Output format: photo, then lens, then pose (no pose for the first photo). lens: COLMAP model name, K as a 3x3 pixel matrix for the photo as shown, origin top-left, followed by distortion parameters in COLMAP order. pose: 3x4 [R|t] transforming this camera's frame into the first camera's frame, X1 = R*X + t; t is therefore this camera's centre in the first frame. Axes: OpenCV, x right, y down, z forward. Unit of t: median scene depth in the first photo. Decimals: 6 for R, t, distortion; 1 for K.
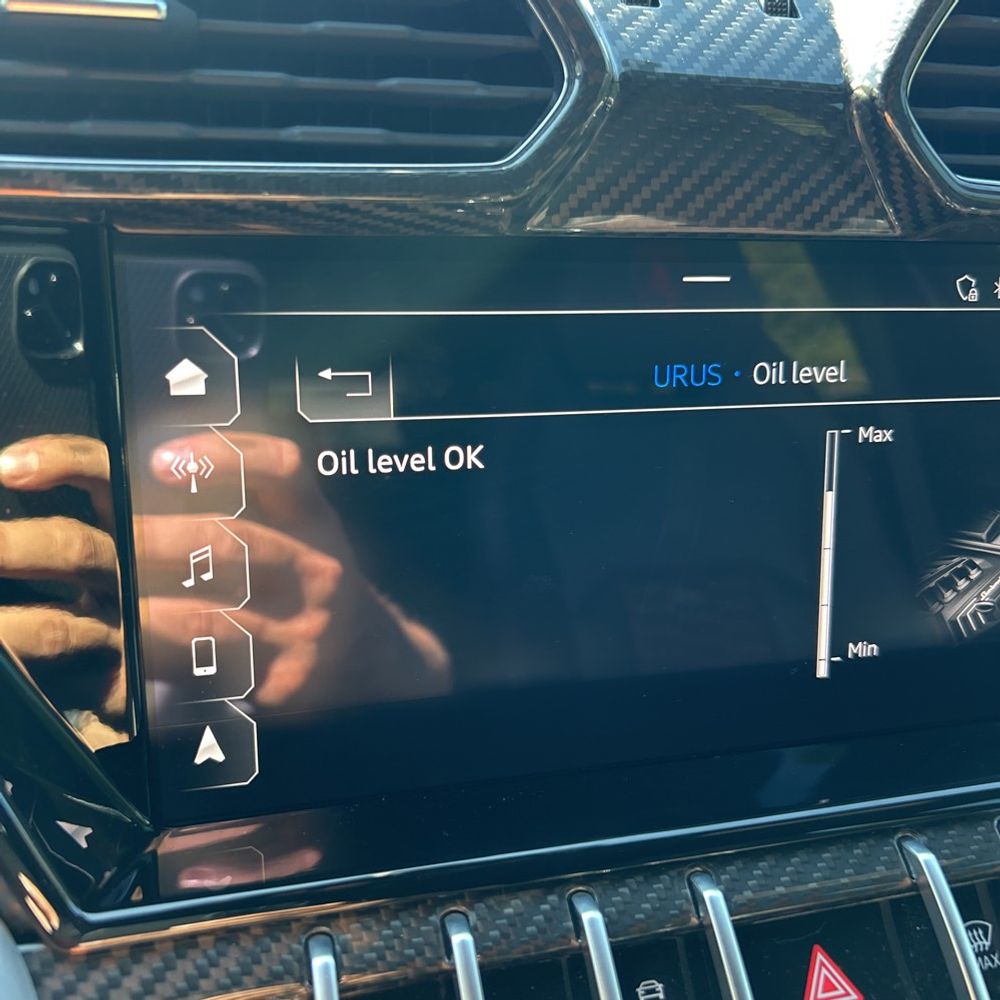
lens RADIAL K [[1007.9, 0, 497.4], [0, 1007.9, 516.3], [0, 0, 1]] dist [0.005781, 0.000000]
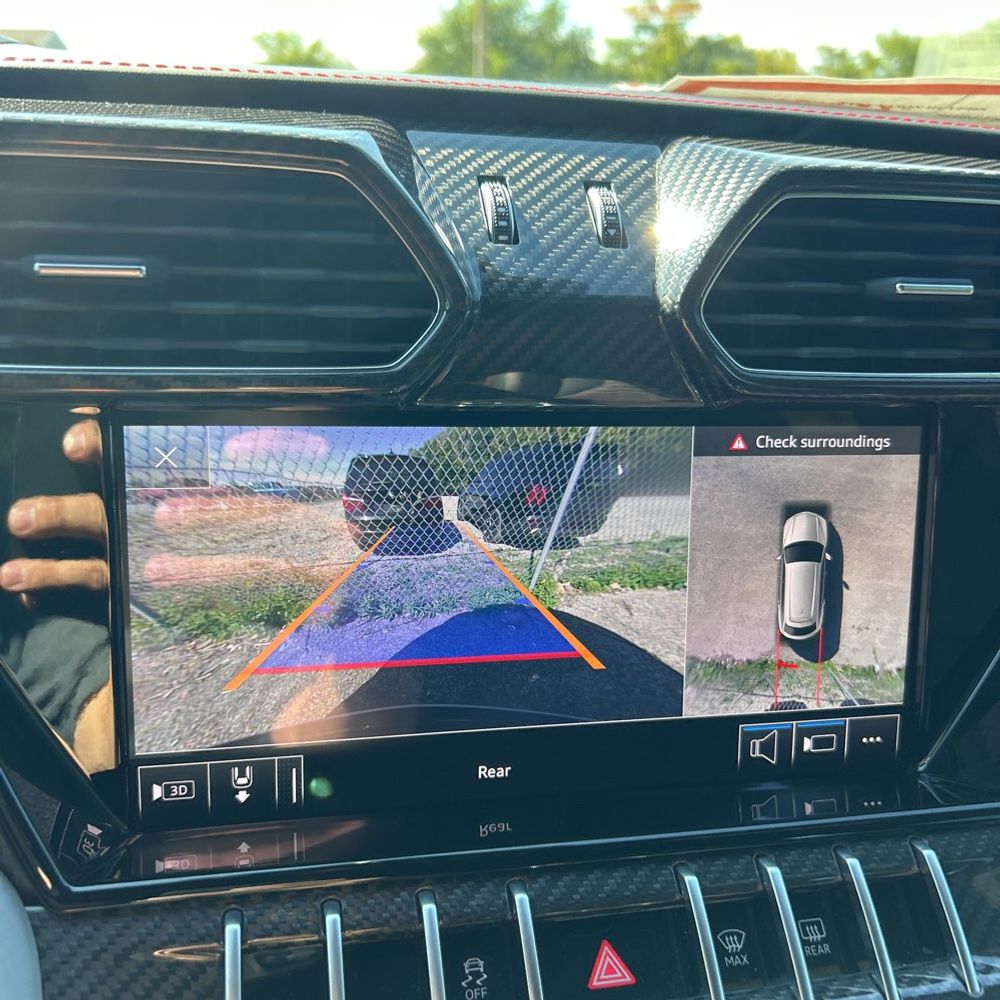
lens RADIAL K [[1007.9, 0, 504.0], [0, 1007.9, 528.0], [0, 0, 1]] dist [0.005781, 0.000000]
pose [[0.998310, 0.026425, -0.051763, 0.238036], [-0.028280, 0.998972, -0.035440, -0.075691], [0.050773, 0.036844, 0.998030, -0.378634]]
